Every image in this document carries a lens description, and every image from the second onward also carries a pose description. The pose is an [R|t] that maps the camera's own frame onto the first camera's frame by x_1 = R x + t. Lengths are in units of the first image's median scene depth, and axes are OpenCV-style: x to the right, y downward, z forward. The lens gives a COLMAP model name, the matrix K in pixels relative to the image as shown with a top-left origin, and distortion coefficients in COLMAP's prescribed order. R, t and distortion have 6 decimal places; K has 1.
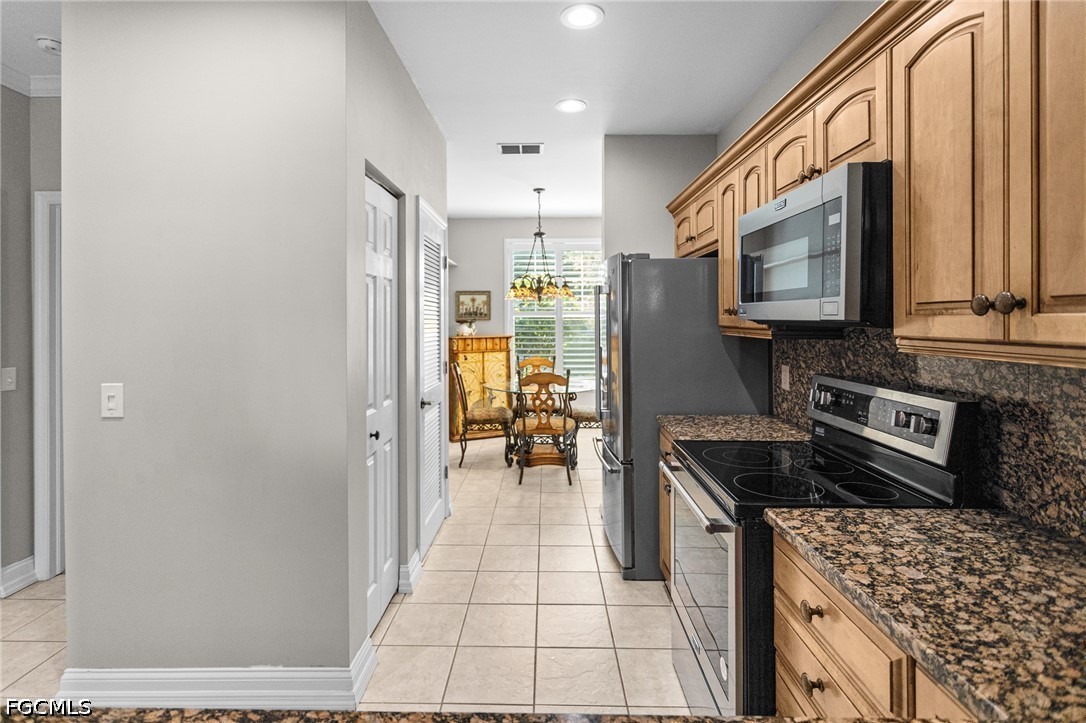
lens RADIAL K [[530.2, 0, 536.7], [0, 530.2, 329.2], [0, 0, 1]] dist [0.000654, 0.000407]
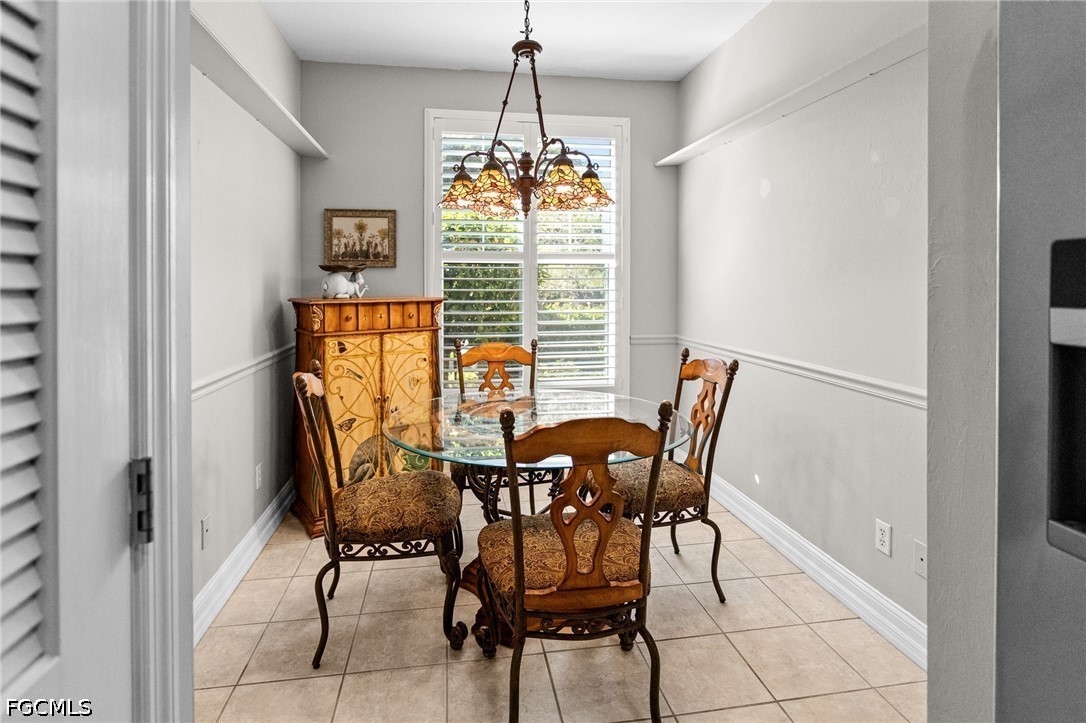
lens RADIAL K [[573.7, 0, 540.6], [0, 573.7, 289.2], [0, 0, 1]] dist [-0.002983, -0.000245]
pose [[0.984520, 0.002002, 0.175262, -0.050615], [-0.000561, 0.999966, -0.008272, 0.008096], [-0.175272, 0.008045, 0.984487, 0.468433]]
